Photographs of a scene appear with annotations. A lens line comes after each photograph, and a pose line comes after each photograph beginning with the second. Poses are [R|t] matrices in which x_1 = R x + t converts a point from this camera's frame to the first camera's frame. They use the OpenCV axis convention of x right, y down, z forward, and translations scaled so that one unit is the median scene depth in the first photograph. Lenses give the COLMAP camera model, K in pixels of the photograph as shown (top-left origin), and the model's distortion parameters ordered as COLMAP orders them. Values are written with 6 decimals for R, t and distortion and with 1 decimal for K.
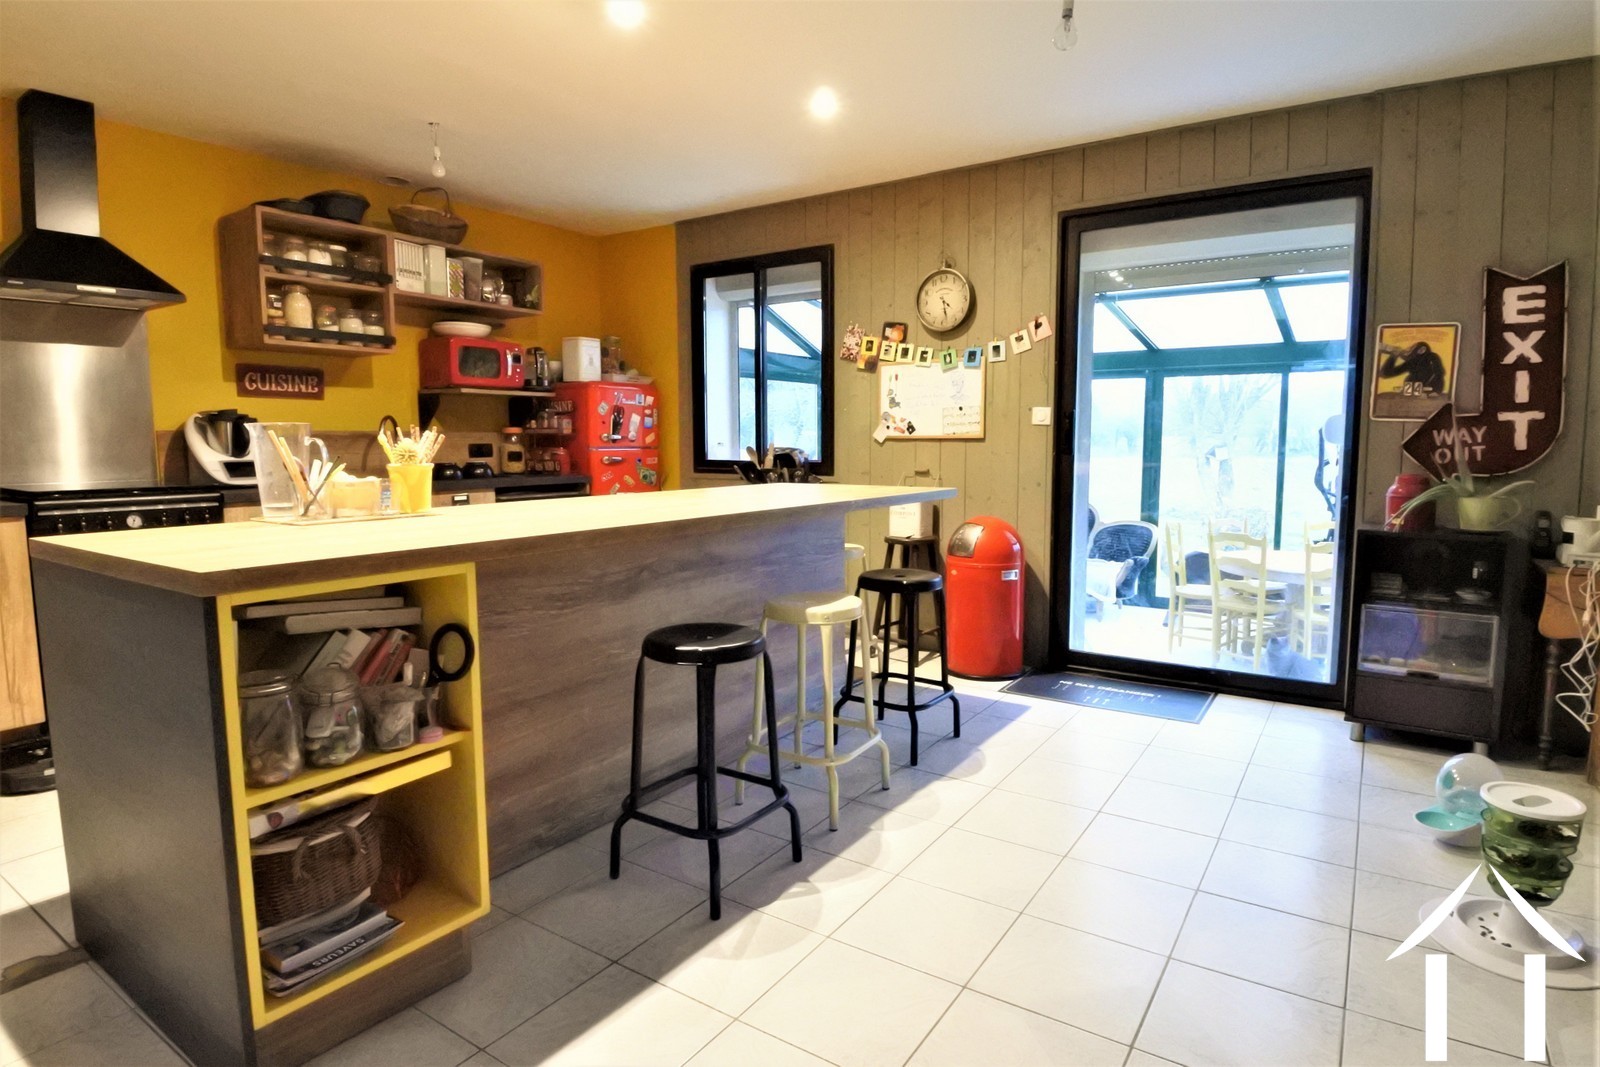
lens RADIAL K [[856.3, 0, 800.0], [0, 856.3, 533.5], [0, 0, 1]] dist [-0.002656, -0.019952]
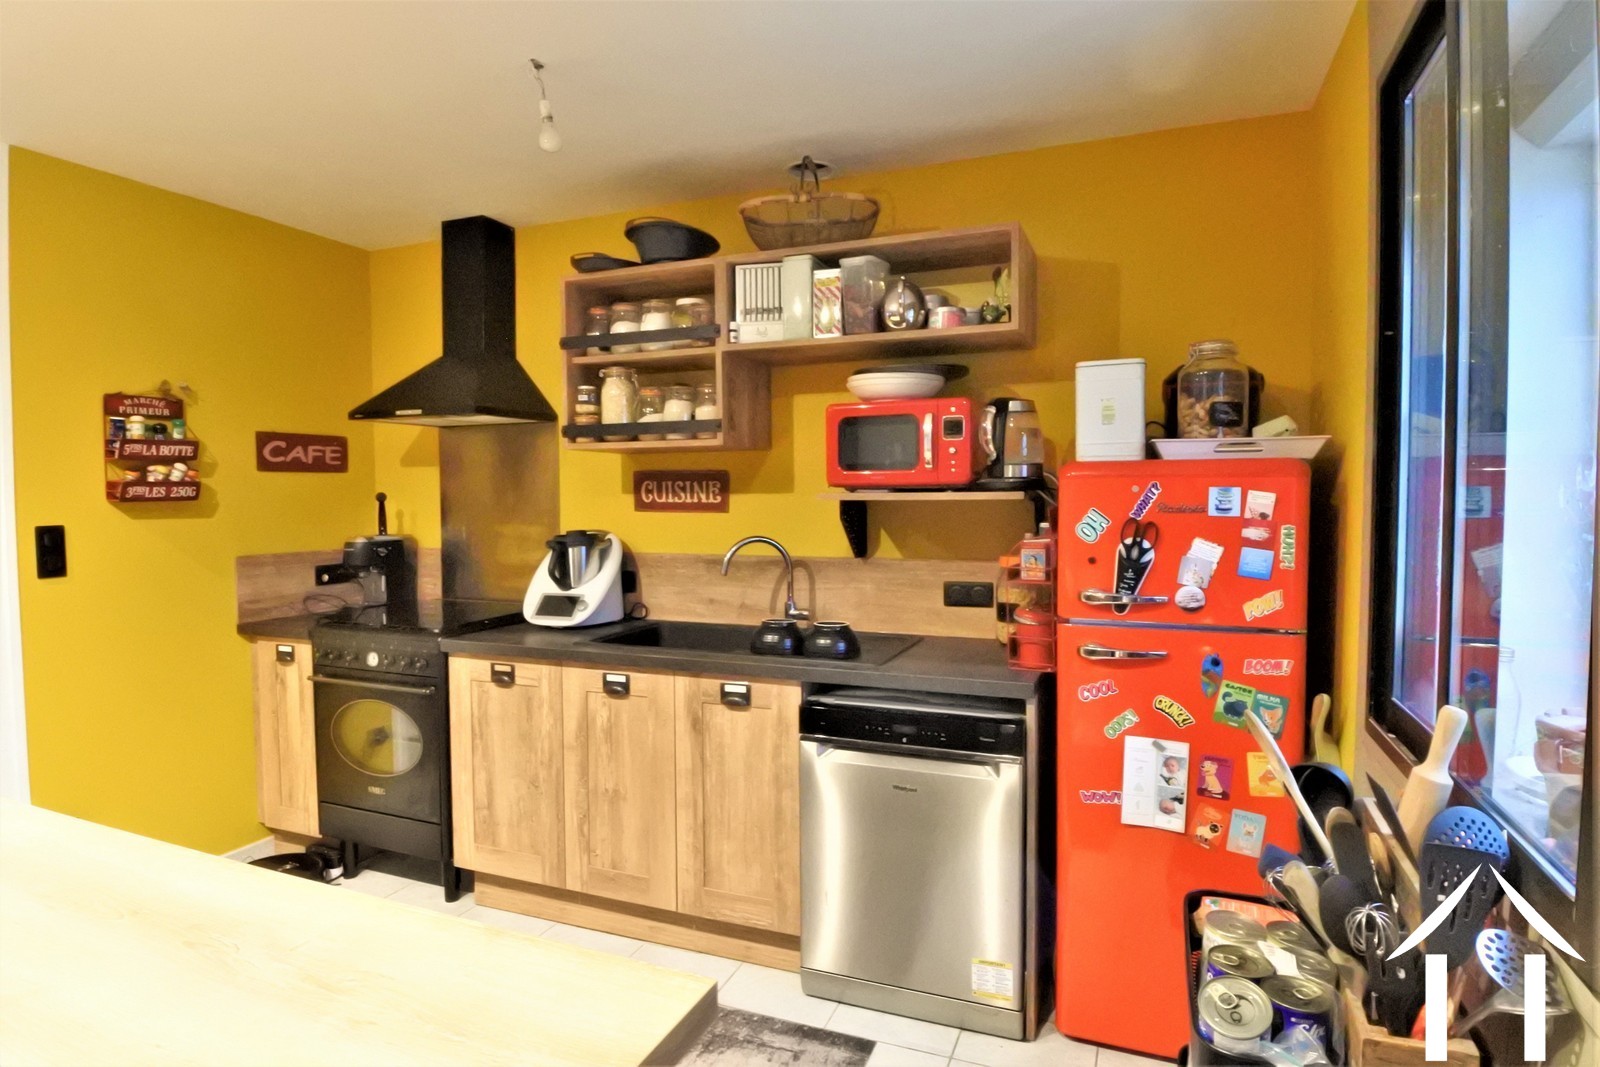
lens RADIAL K [[894.5, 0, 800.0], [0, 894.5, 533.5], [0, 0, 1]] dist [0.001087, 0.000058]
pose [[0.199630, 0.044157, -0.978876, 0.190985], [-0.101034, 0.994587, 0.024261, -0.161353], [0.974649, 0.094057, 0.203011, 0.897959]]
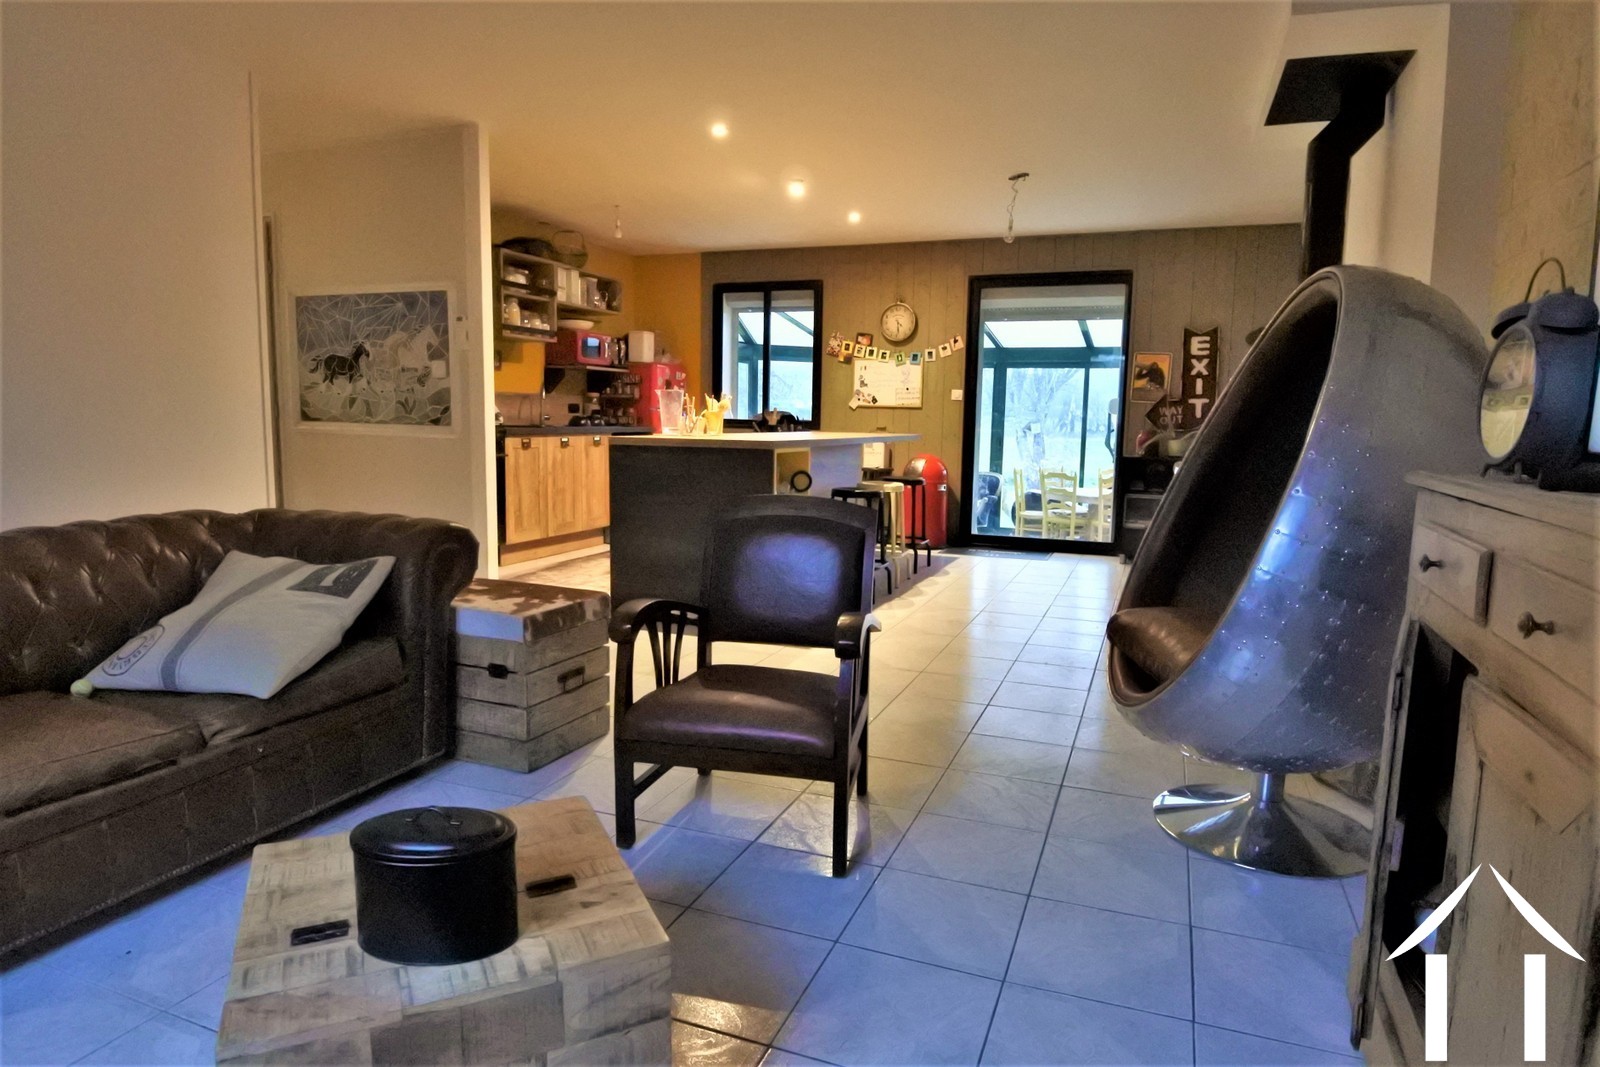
lens RADIAL K [[894.5, 0, 800.0], [0, 894.5, 533.5], [0, 0, 1]] dist [0.001087, 0.000058]
pose [[0.977601, -0.006237, 0.210377, -0.376268], [0.000902, 0.999676, 0.025443, 0.086850], [-0.210467, -0.024683, 0.977289, -0.637733]]
